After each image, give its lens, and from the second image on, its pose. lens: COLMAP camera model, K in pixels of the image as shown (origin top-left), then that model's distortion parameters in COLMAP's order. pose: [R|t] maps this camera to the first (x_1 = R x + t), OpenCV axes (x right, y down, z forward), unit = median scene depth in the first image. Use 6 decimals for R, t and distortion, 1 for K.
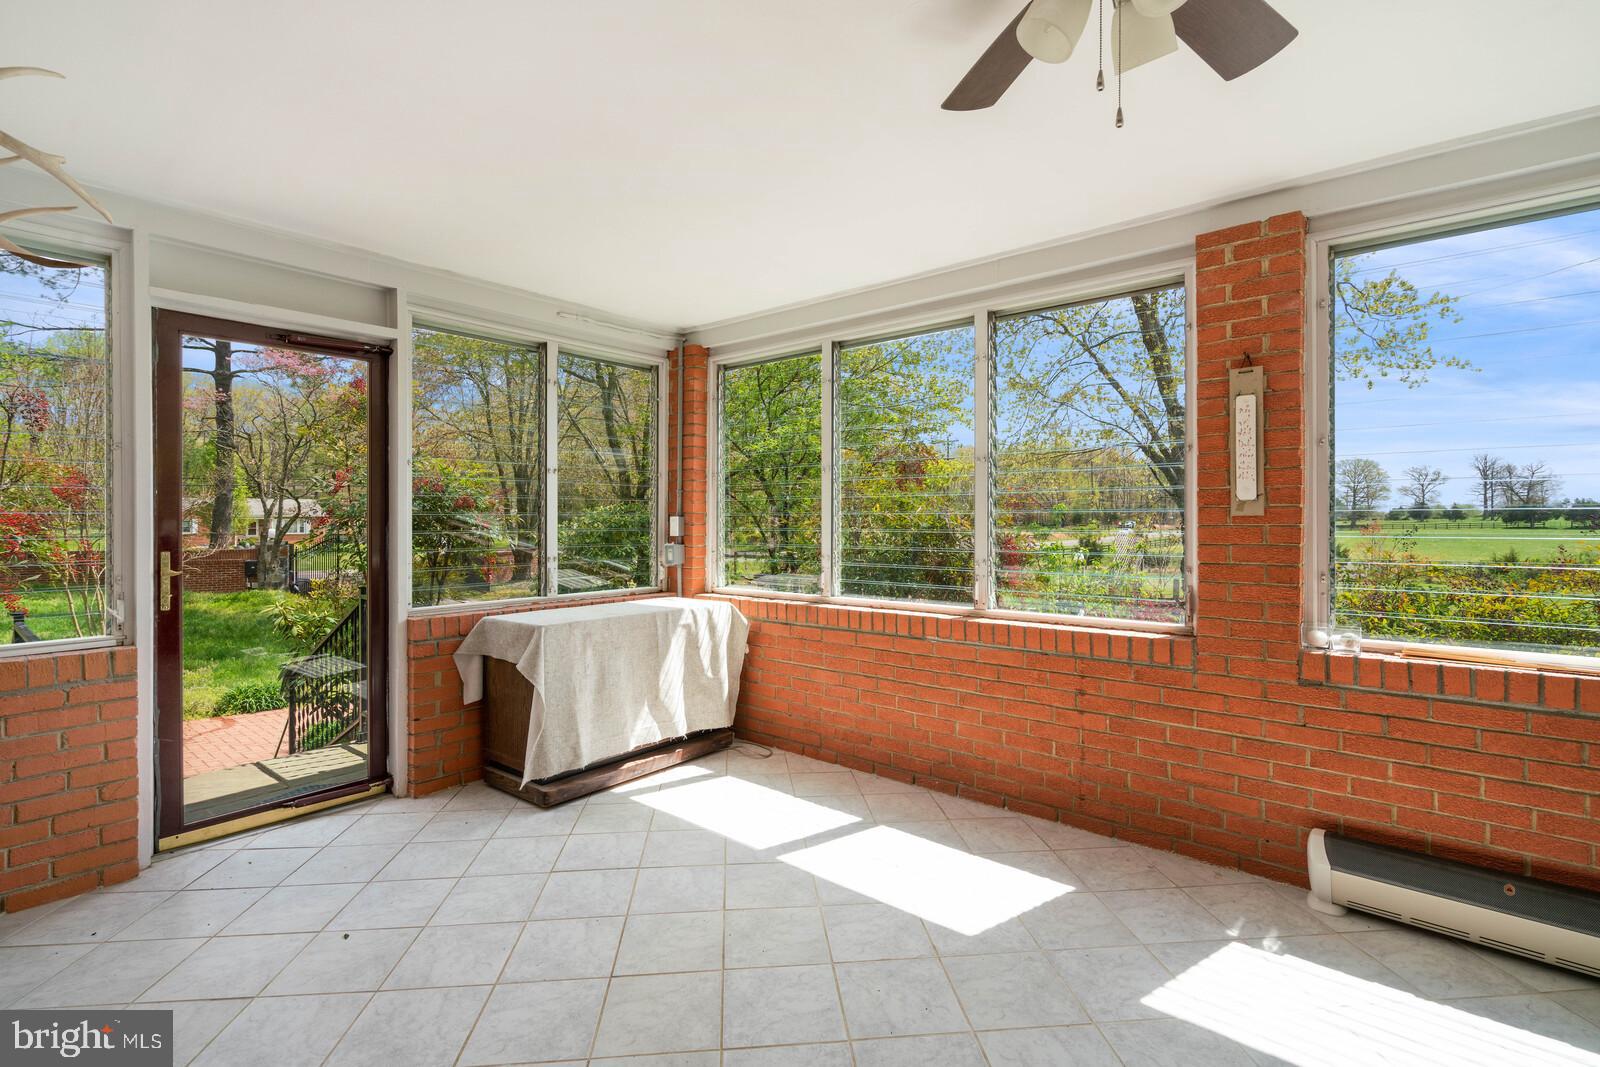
lens RADIAL K [[741.0, 0, 783.5], [0, 741.0, 525.3], [0, 0, 1]] dist [-0.002277, 0.000691]
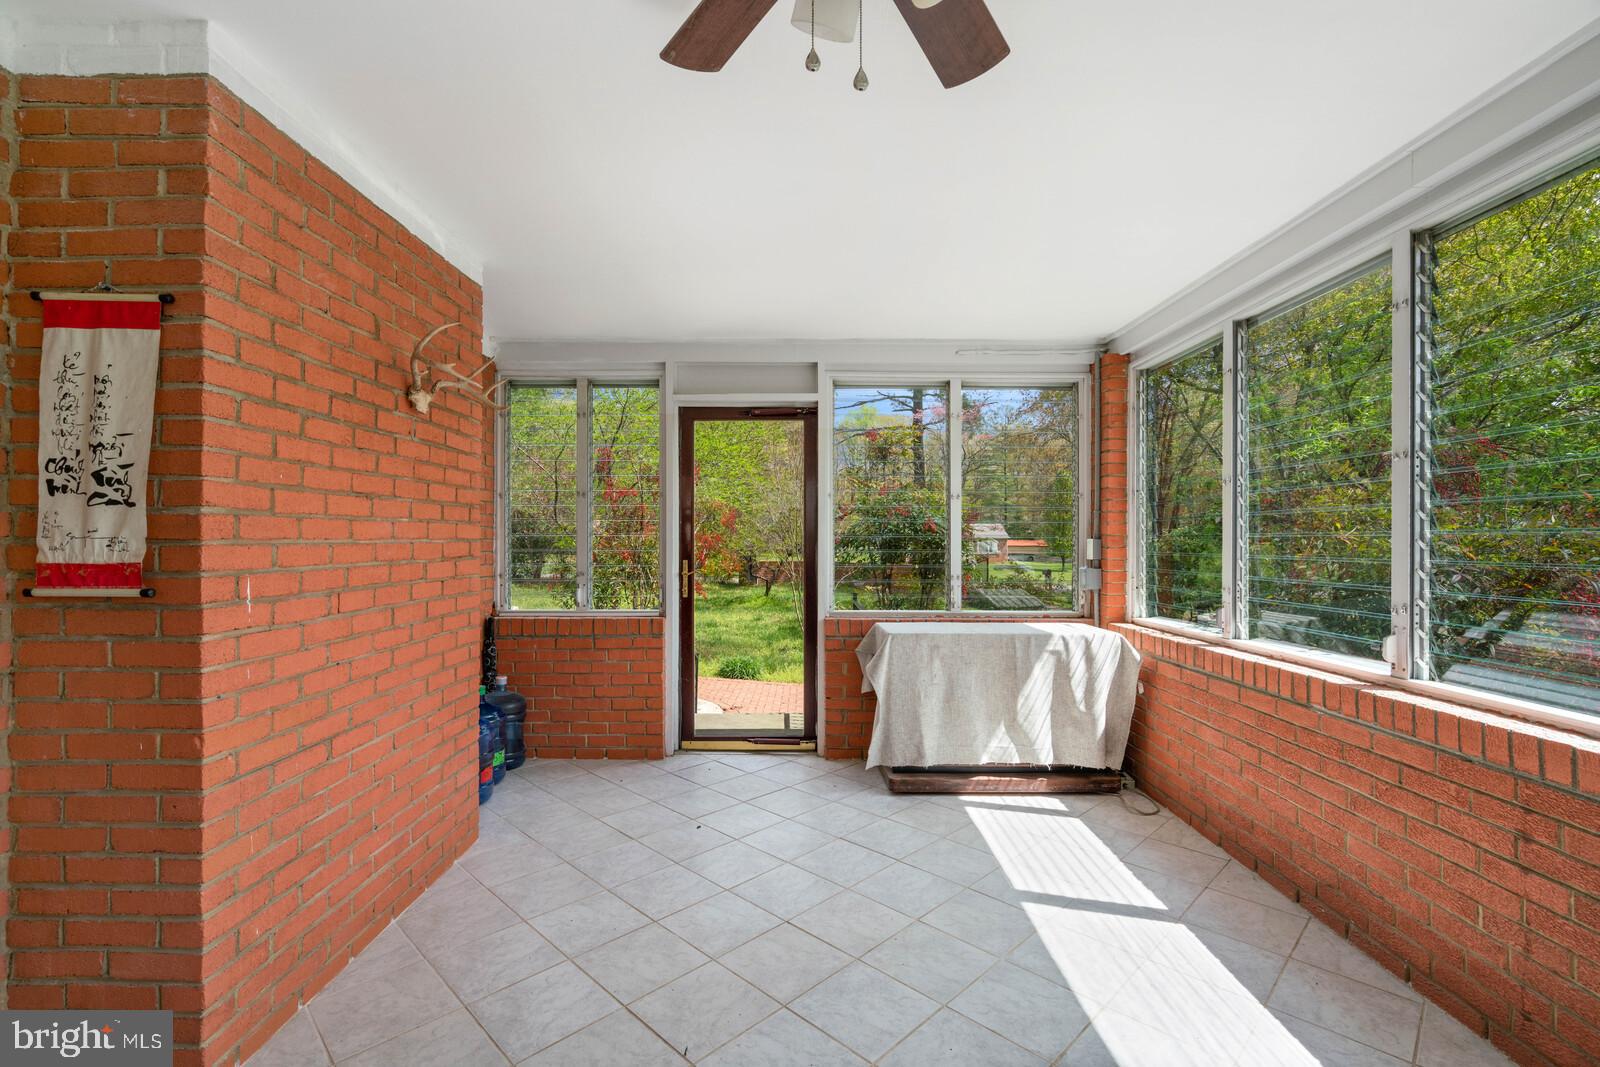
lens RADIAL K [[717.0, 0, 792.3], [0, 717.0, 544.3], [0, 0, 1]] dist [-0.015191, 0.011363]
pose [[0.644731, 0.008504, -0.764362, 0.392112], [-0.011536, 0.999932, 0.001394, -0.002096], [0.764322, 0.007919, 0.644786, 0.153344]]
